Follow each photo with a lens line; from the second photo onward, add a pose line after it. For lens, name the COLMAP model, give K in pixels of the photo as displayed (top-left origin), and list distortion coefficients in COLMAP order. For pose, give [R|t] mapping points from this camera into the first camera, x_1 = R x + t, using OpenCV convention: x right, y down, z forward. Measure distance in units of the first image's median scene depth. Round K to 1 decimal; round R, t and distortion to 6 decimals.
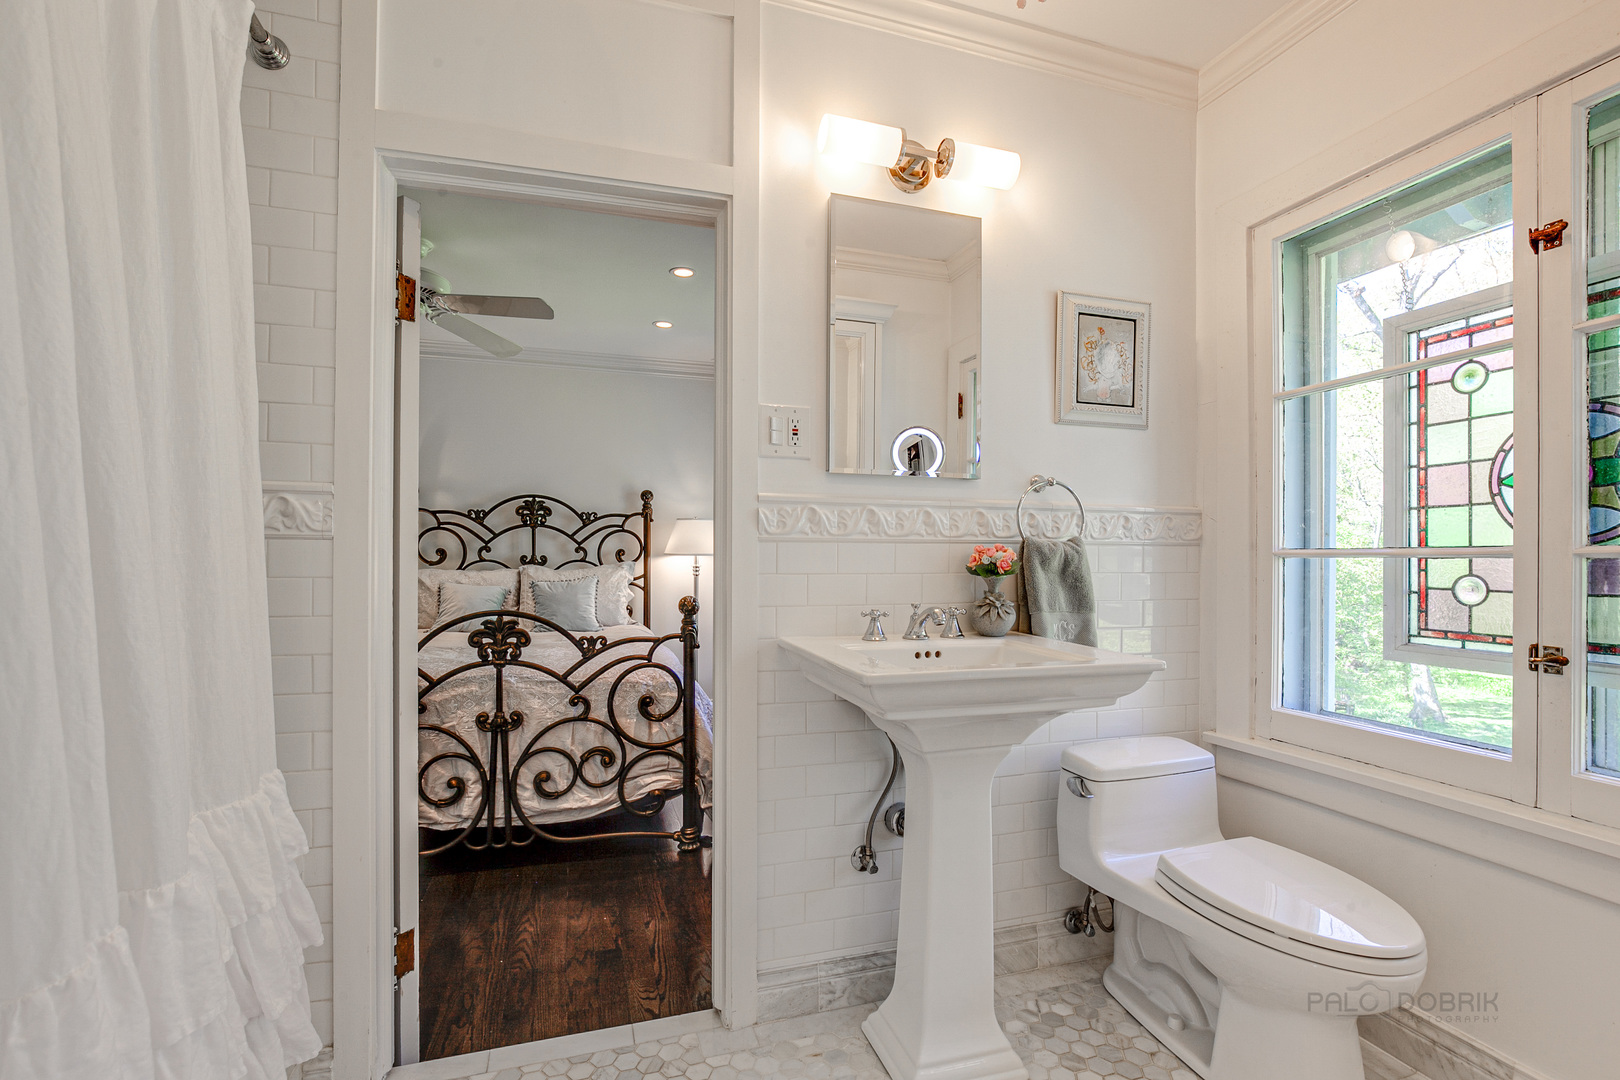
lens RADIAL K [[742.7, 0, 810.5], [0, 742.7, 548.7], [0, 0, 1]] dist [-0.015825, 0.002112]
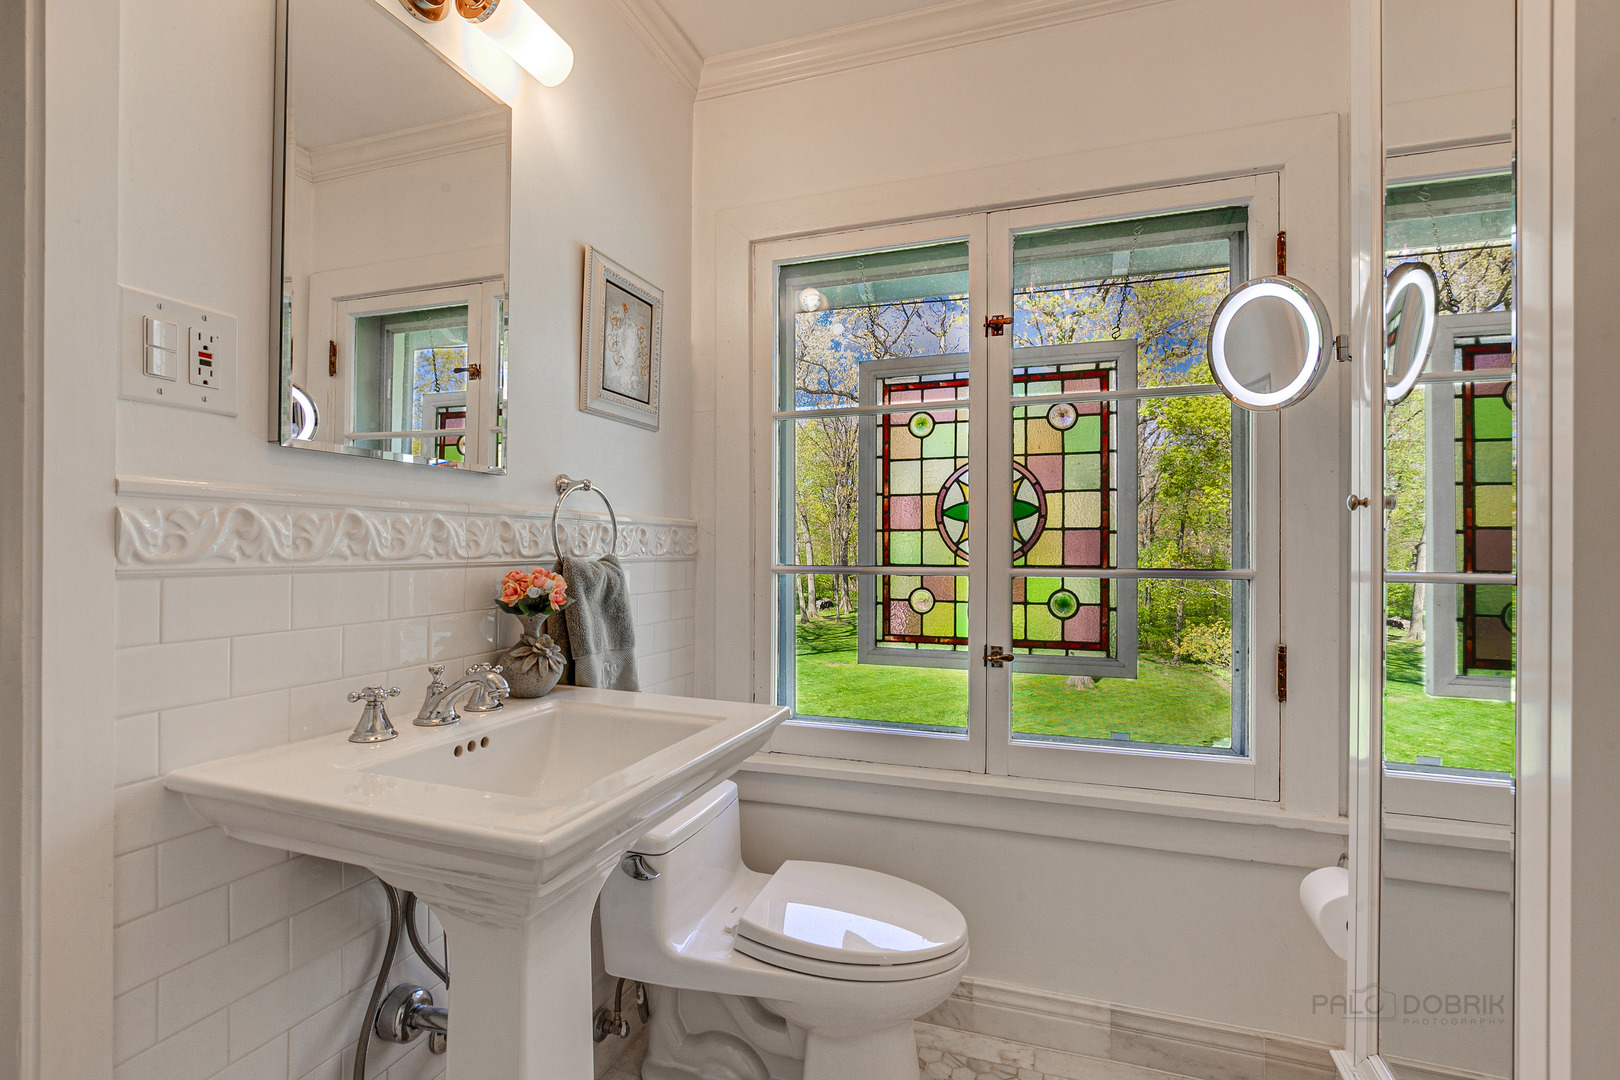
lens RADIAL K [[742.7, 0, 813.7], [0, 742.7, 542.7], [0, 0, 1]] dist [-0.015825, 0.002112]
pose [[0.604215, 0.003320, 0.796814, -0.168952], [-0.009076, 0.999955, 0.002715, -0.037092], [-0.796769, -0.008872, 0.604218, 0.365717]]
